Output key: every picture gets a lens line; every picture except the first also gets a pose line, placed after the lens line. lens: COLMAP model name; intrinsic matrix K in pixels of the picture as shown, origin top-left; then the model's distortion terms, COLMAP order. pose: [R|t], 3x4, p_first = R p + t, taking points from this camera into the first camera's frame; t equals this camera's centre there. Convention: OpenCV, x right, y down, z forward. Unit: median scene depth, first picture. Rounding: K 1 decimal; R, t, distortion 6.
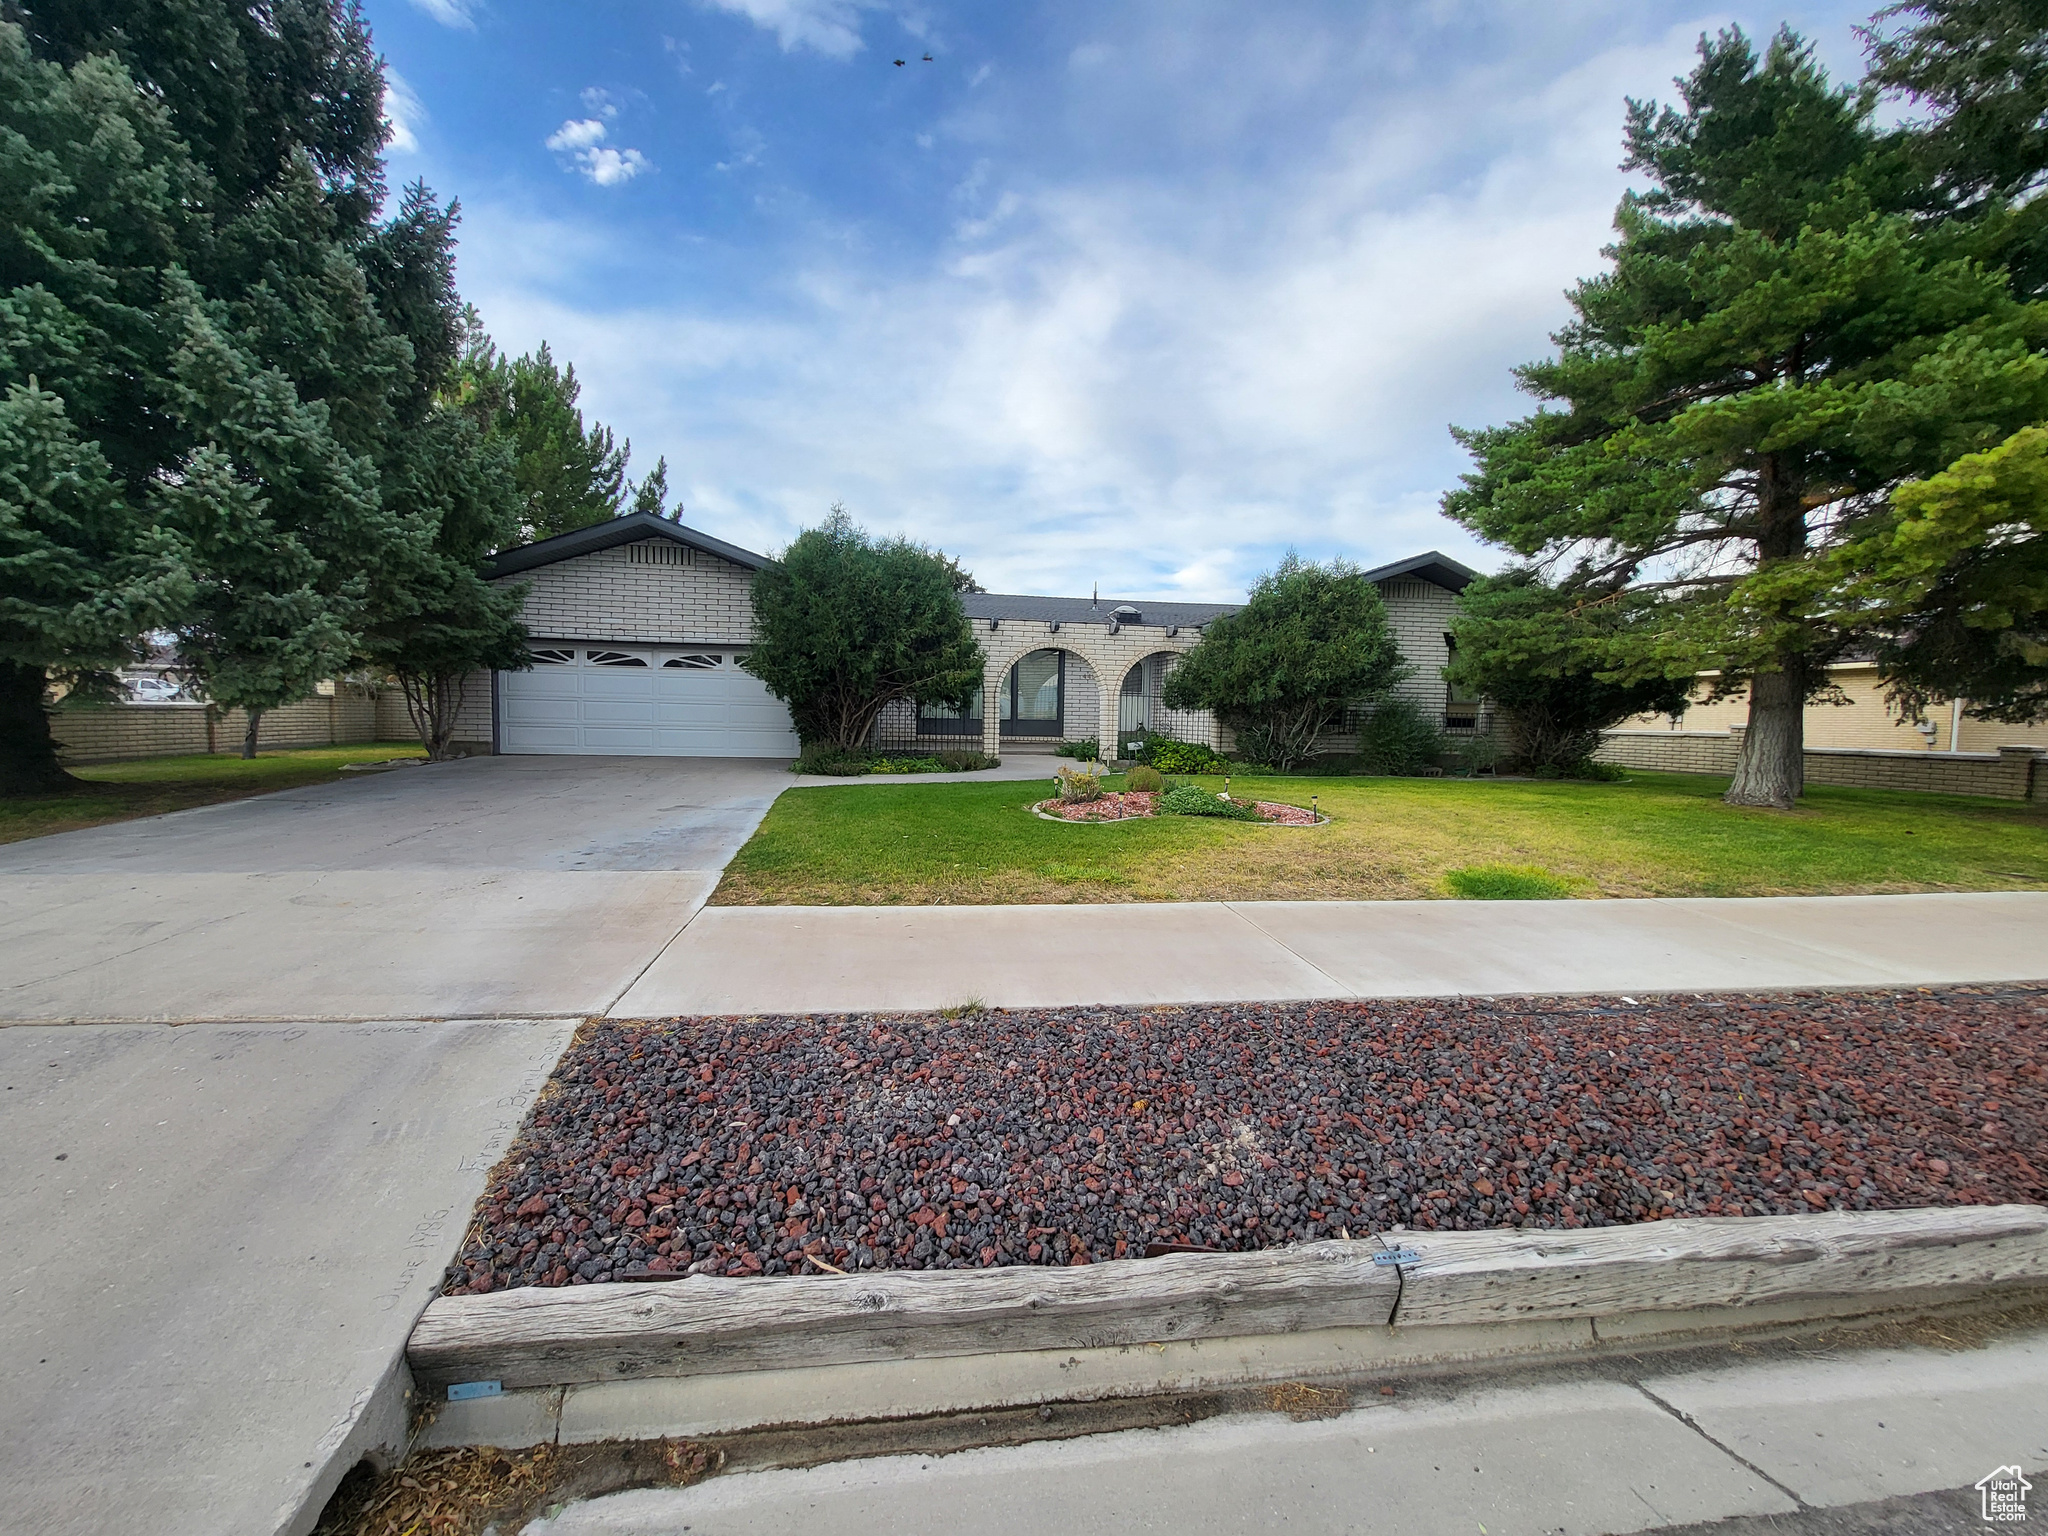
lens RADIAL K [[820.6, 0, 1010.0], [0, 820.6, 766.1], [0, 0, 1]] dist [-0.001087, -0.000604]
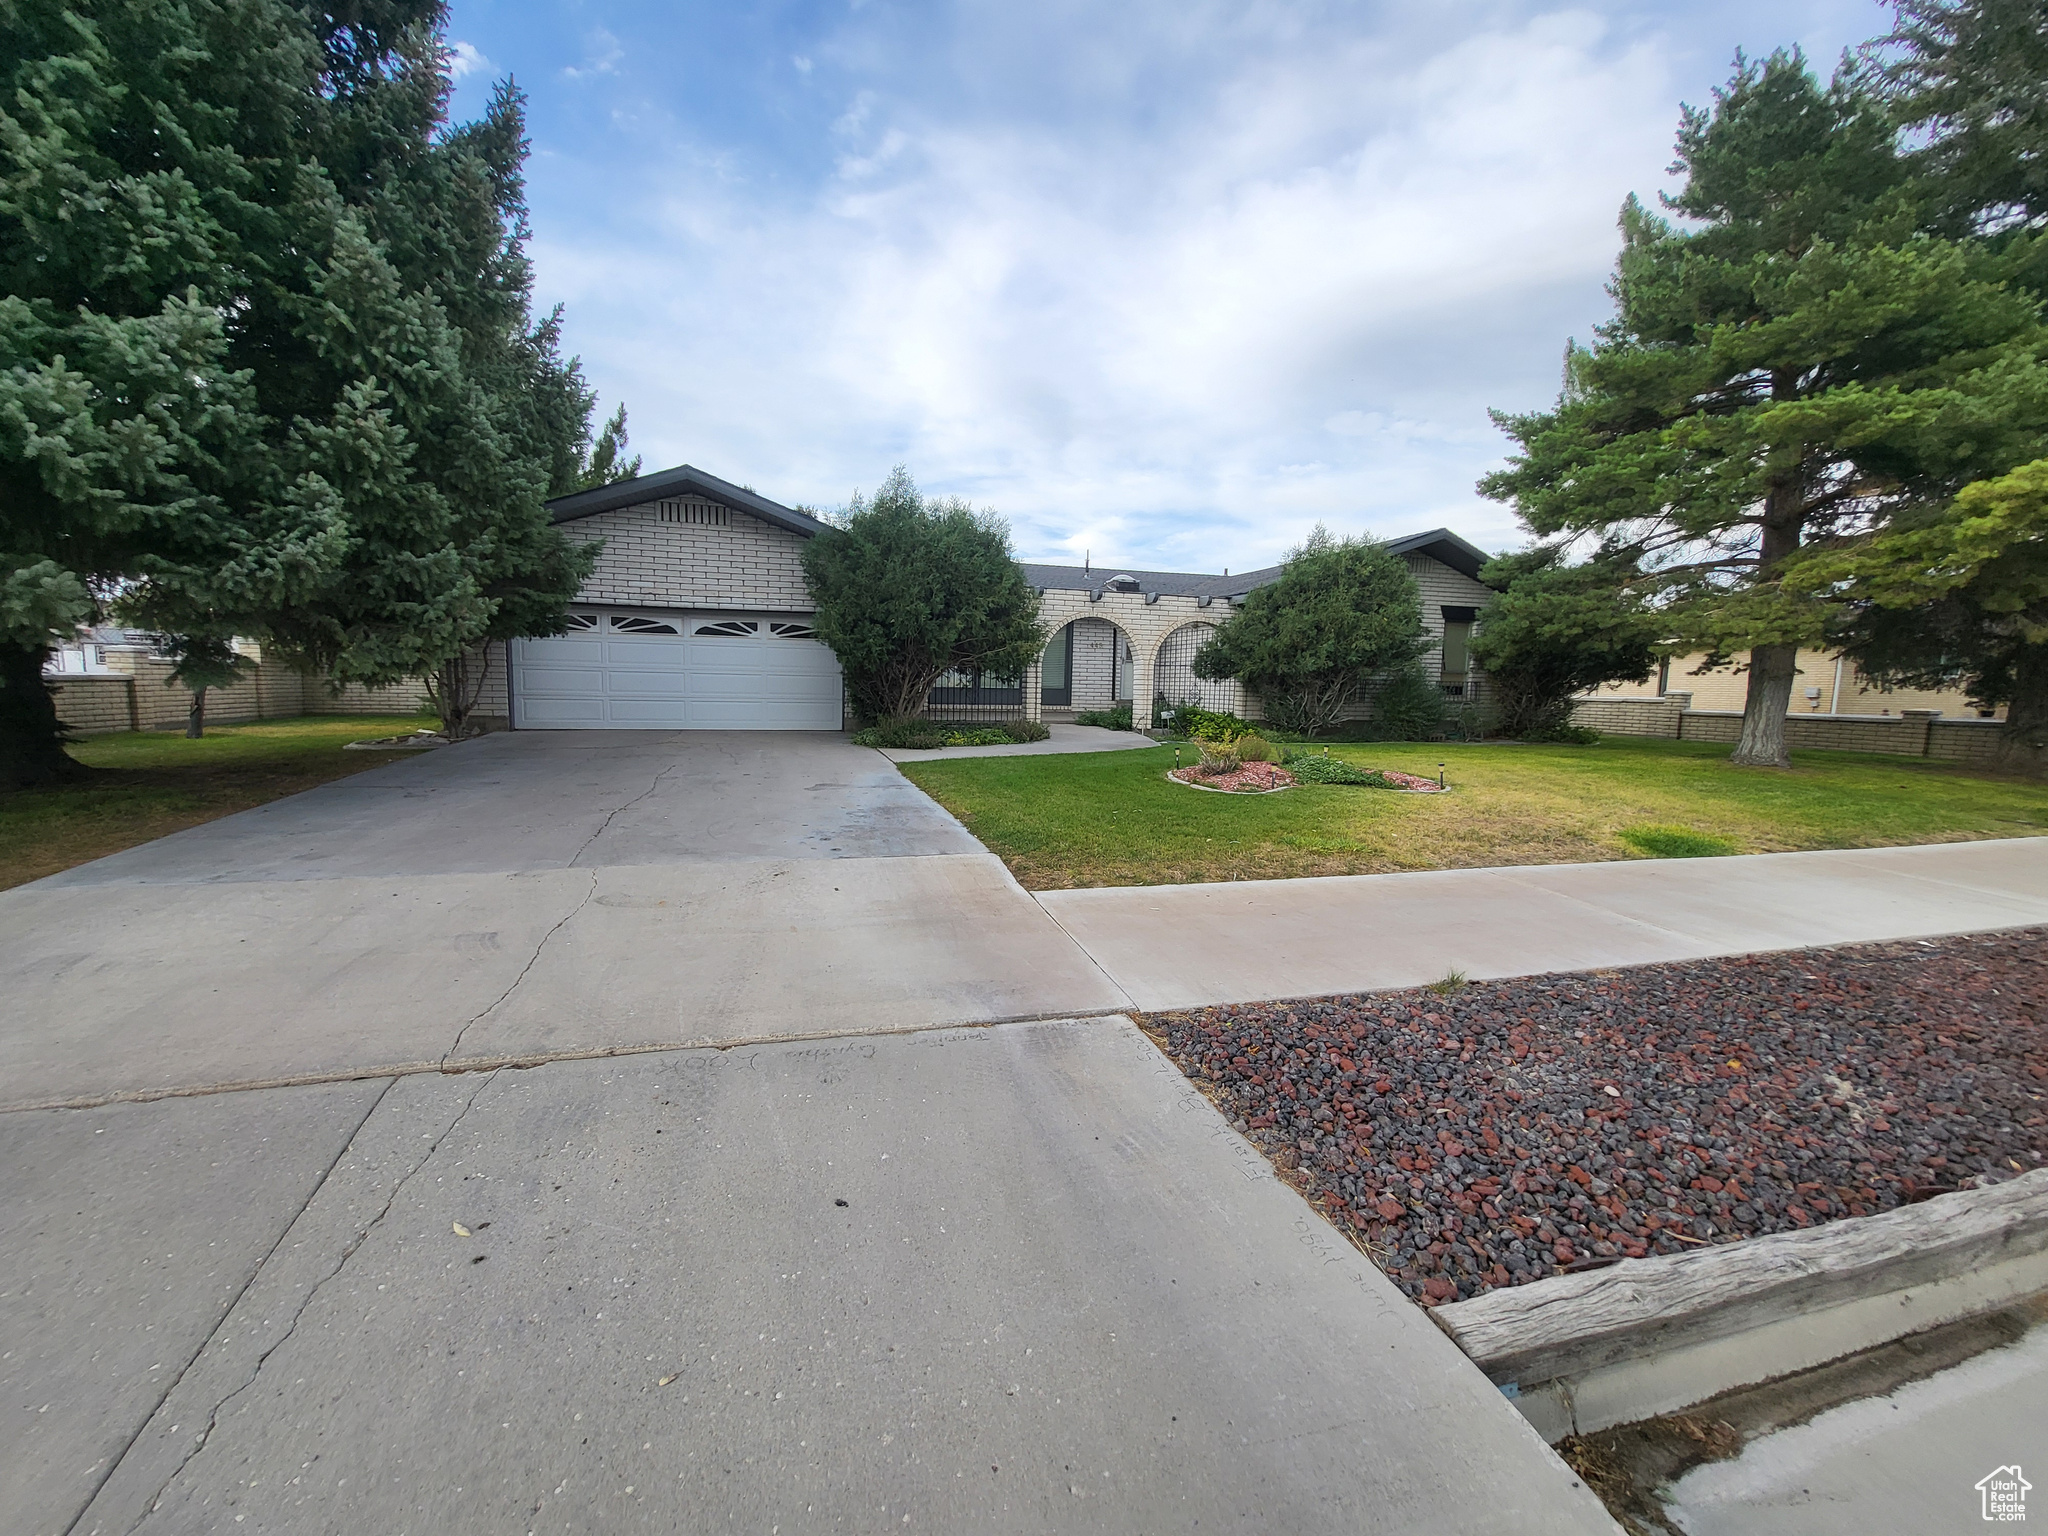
lens RADIAL K [[820.6, 0, 1015.0], [0, 820.6, 771.1], [0, 0, 1]] dist [-0.001087, -0.000604]
pose [[0.990616, -0.016927, 0.135622, -0.308915], [0.010315, 0.998730, 0.049307, -0.011661], [-0.136285, -0.047445, 0.989533, 0.028203]]
